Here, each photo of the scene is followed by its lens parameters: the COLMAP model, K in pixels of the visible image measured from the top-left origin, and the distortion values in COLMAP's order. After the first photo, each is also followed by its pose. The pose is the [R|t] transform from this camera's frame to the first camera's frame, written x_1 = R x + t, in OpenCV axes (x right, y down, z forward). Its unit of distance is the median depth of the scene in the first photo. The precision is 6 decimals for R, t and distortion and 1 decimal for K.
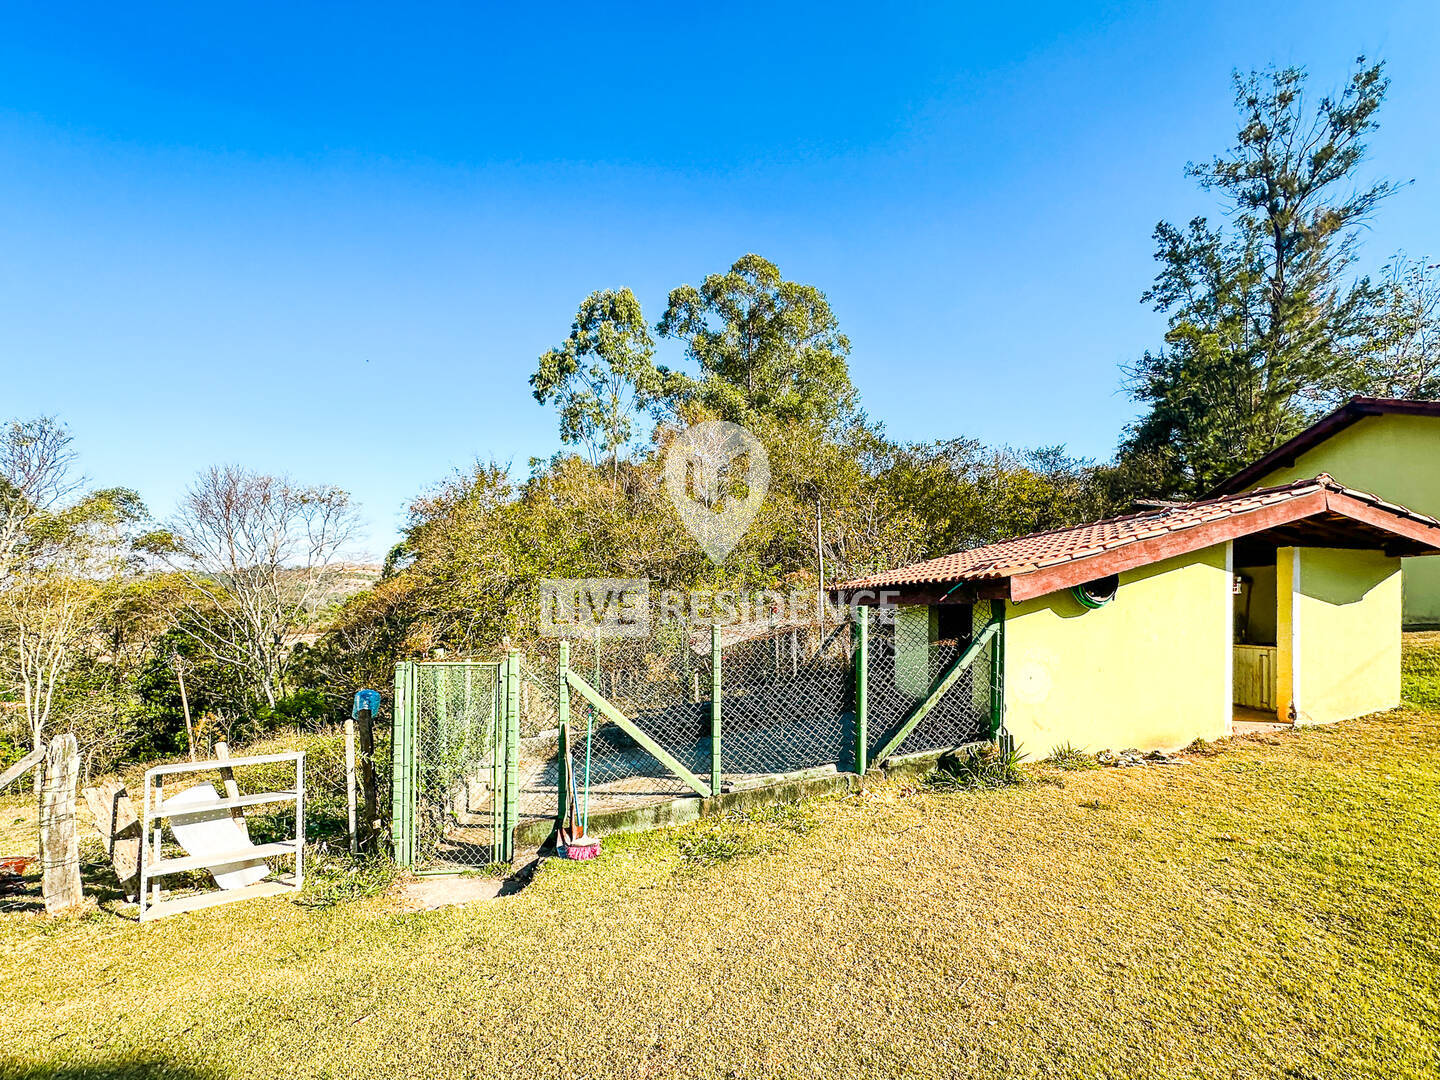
lens RADIAL K [[587.9, 0, 720.0], [0, 587.9, 540.0], [0, 0, 1]] dist [0.001644, 0.000287]
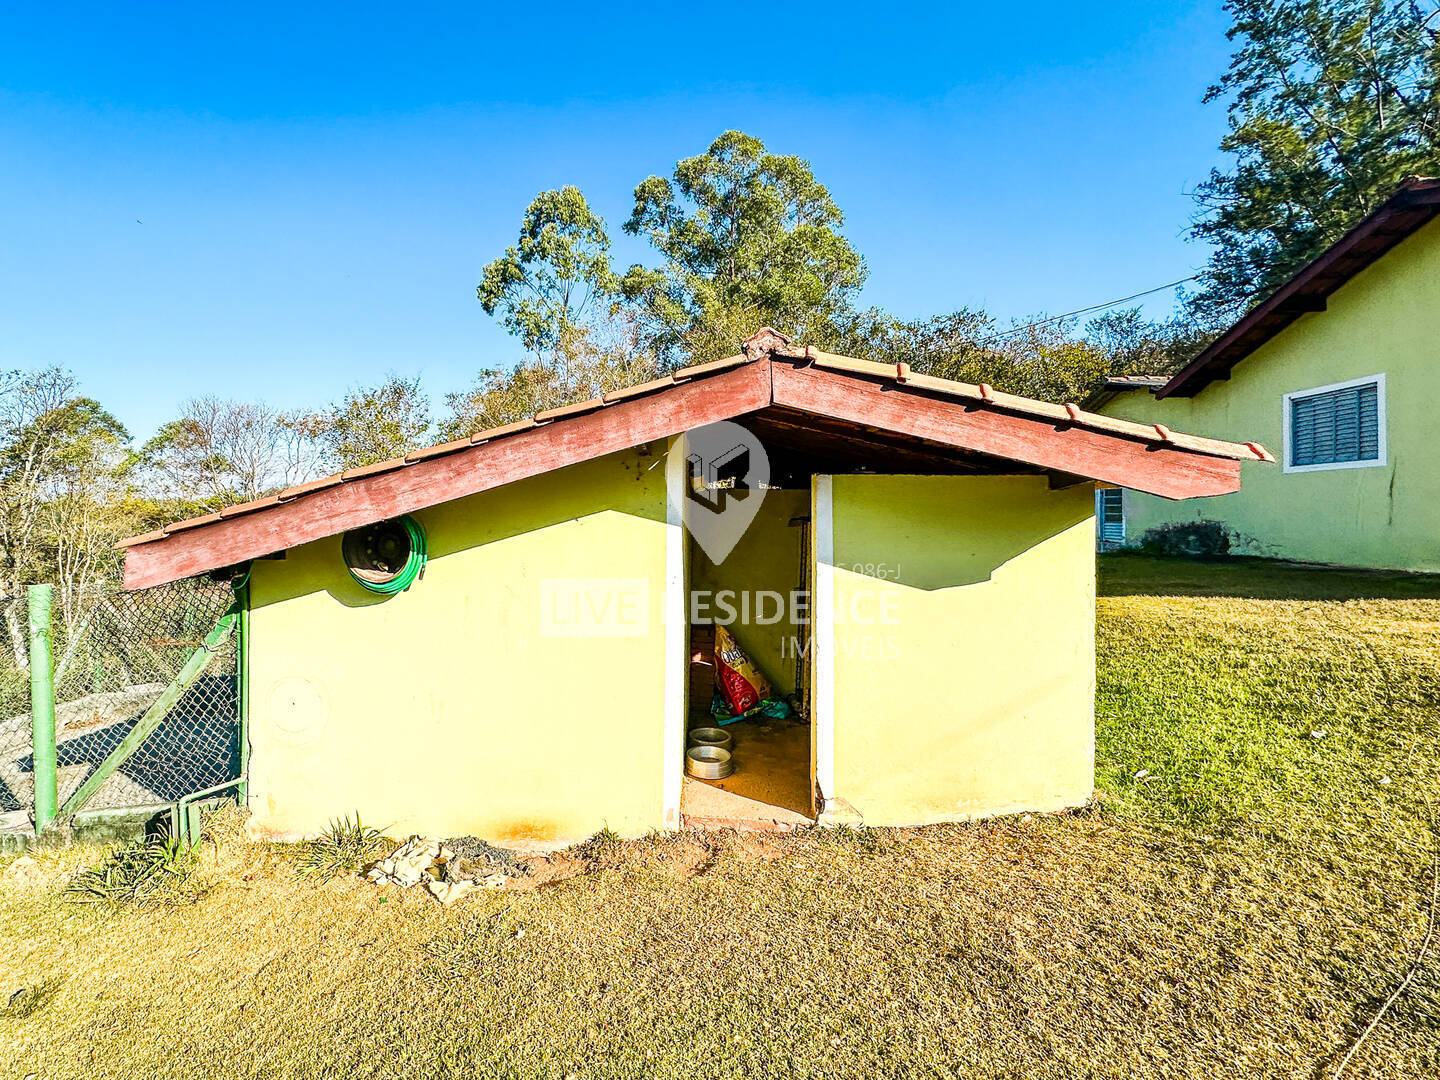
lens RADIAL K [[575.6, 0, 719.7], [0, 575.6, 443.9], [0, 0, 1]] dist [0.000861, 0.000144]
pose [[0.965234, -0.032290, -0.259384, 0.315141], [0.035039, 0.999368, 0.005979, -0.006545], [0.259027, -0.014860, 0.965756, 0.152093]]
